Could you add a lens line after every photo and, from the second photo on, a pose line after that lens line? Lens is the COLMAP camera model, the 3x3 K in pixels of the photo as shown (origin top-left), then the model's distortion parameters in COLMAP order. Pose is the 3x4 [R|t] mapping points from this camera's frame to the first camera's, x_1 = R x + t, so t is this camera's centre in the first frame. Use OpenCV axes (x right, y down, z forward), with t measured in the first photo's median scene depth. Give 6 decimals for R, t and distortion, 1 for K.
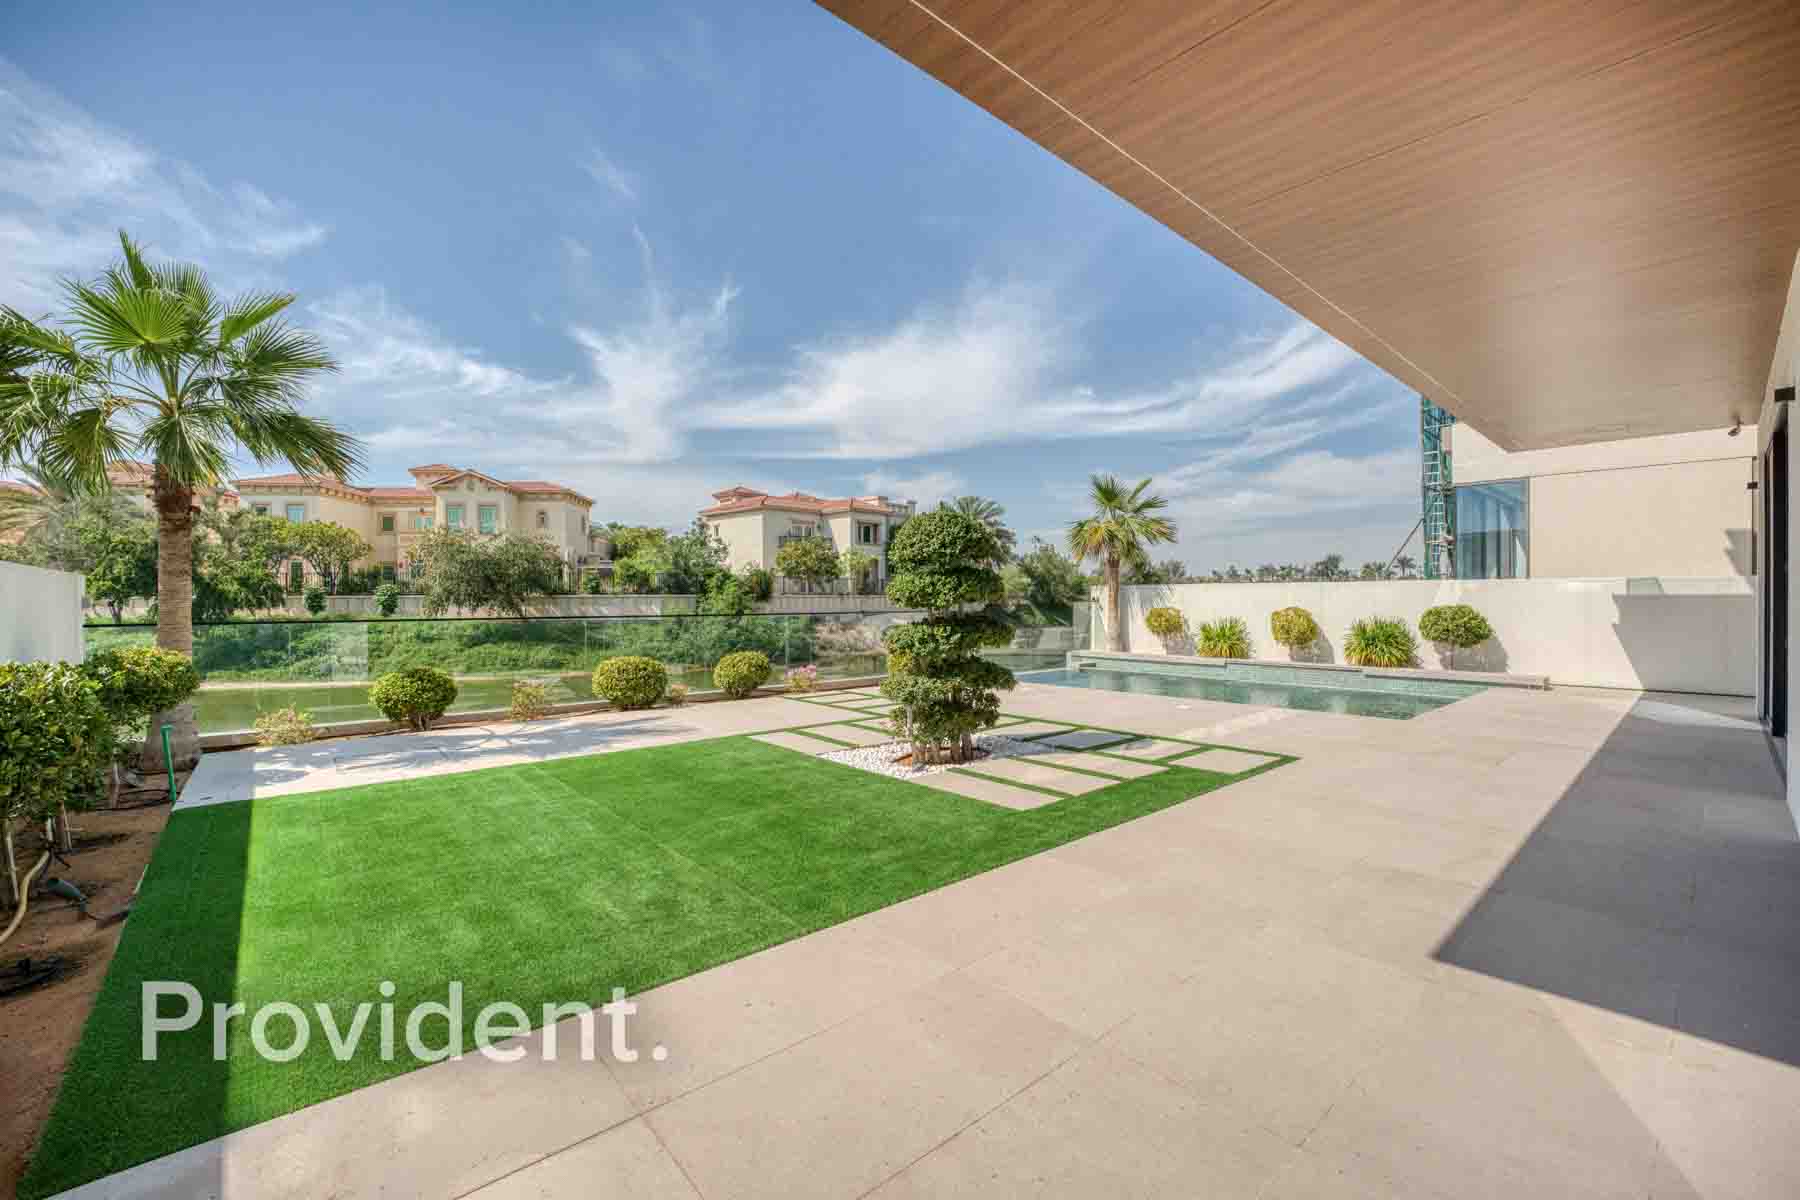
lens RADIAL K [[728.2, 0, 887.9], [0, 728.2, 598.1], [0, 0, 1]] dist [-0.004744, -0.000323]
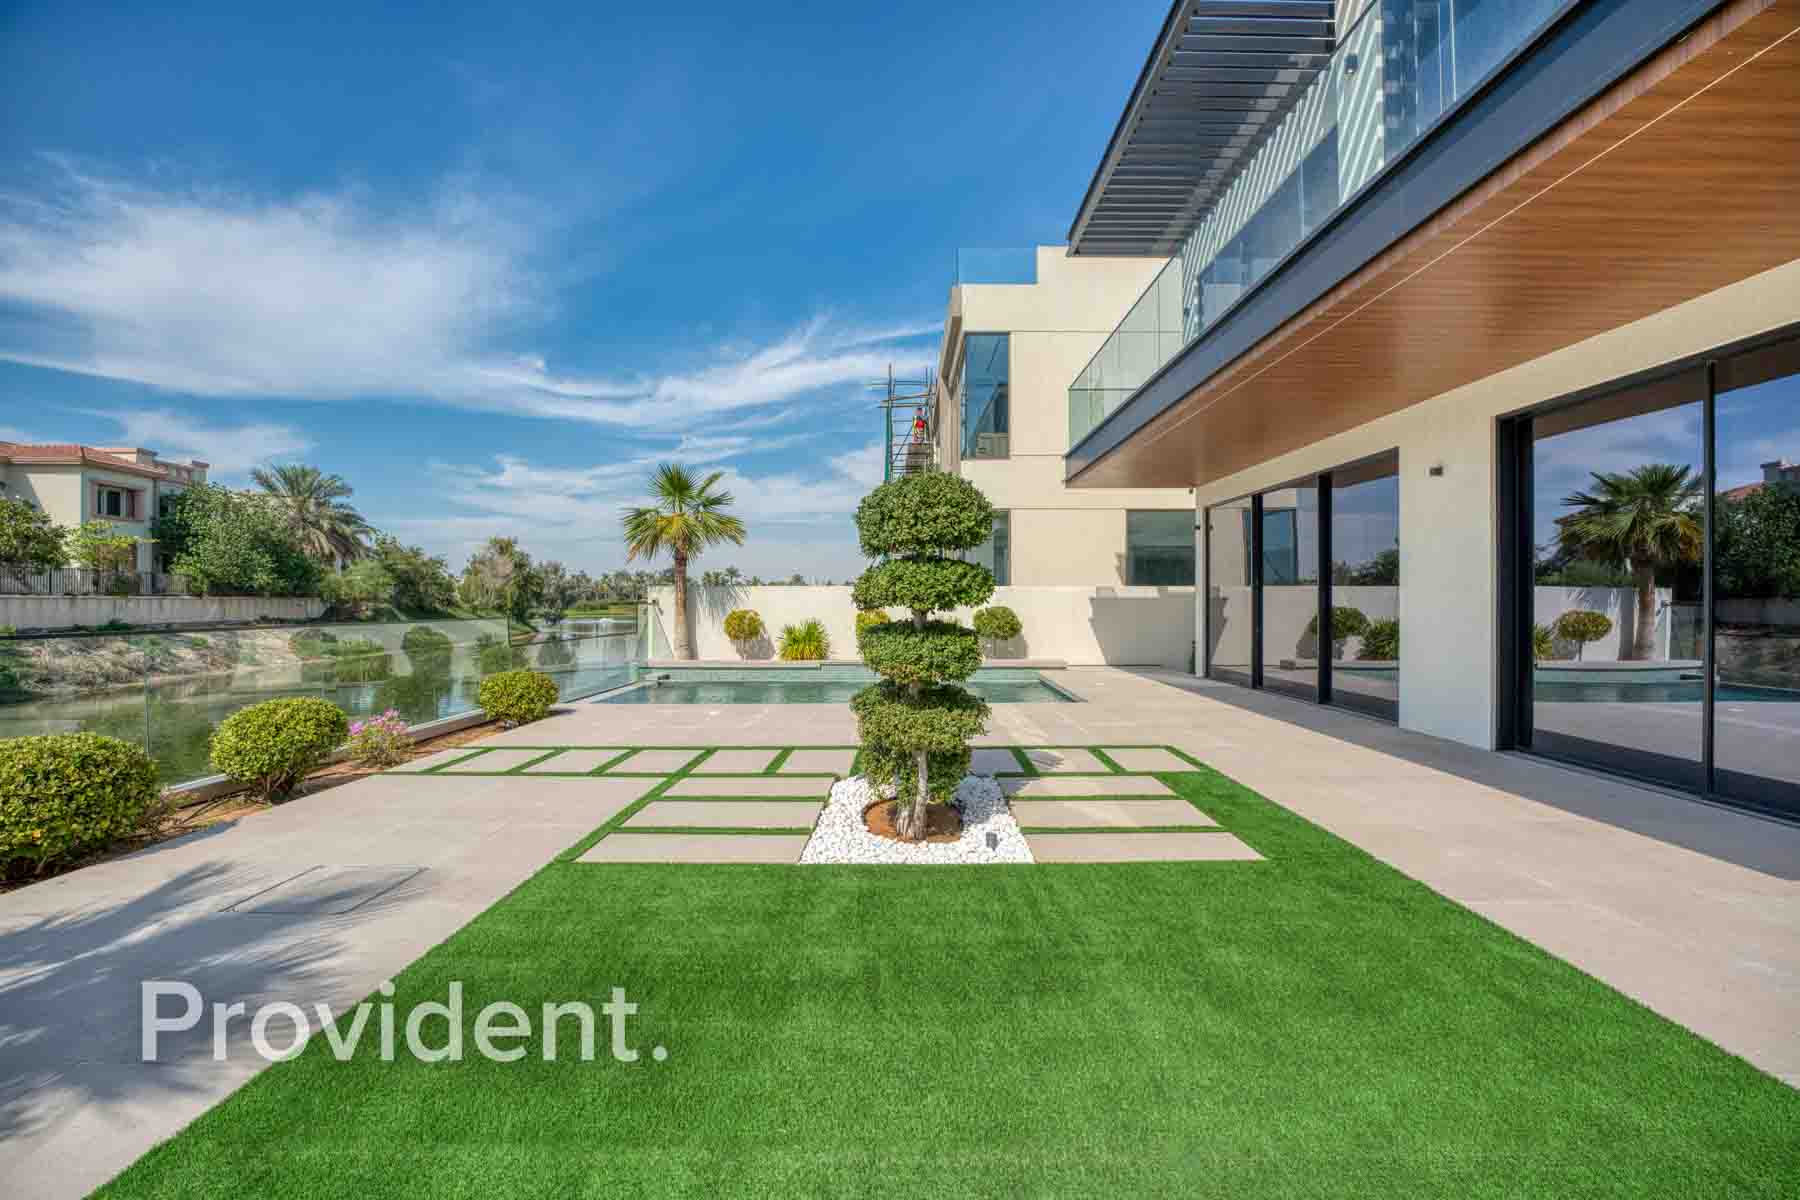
lens RADIAL K [[728.2, 0, 883.0], [0, 728.2, 633.6], [0, 0, 1]] dist [-0.004744, -0.000323]
pose [[0.678950, -0.031164, 0.733523, -0.094236], [-0.000862, 0.999064, 0.043243, 0.000888], [-0.734184, -0.029992, 0.678288, 0.106442]]
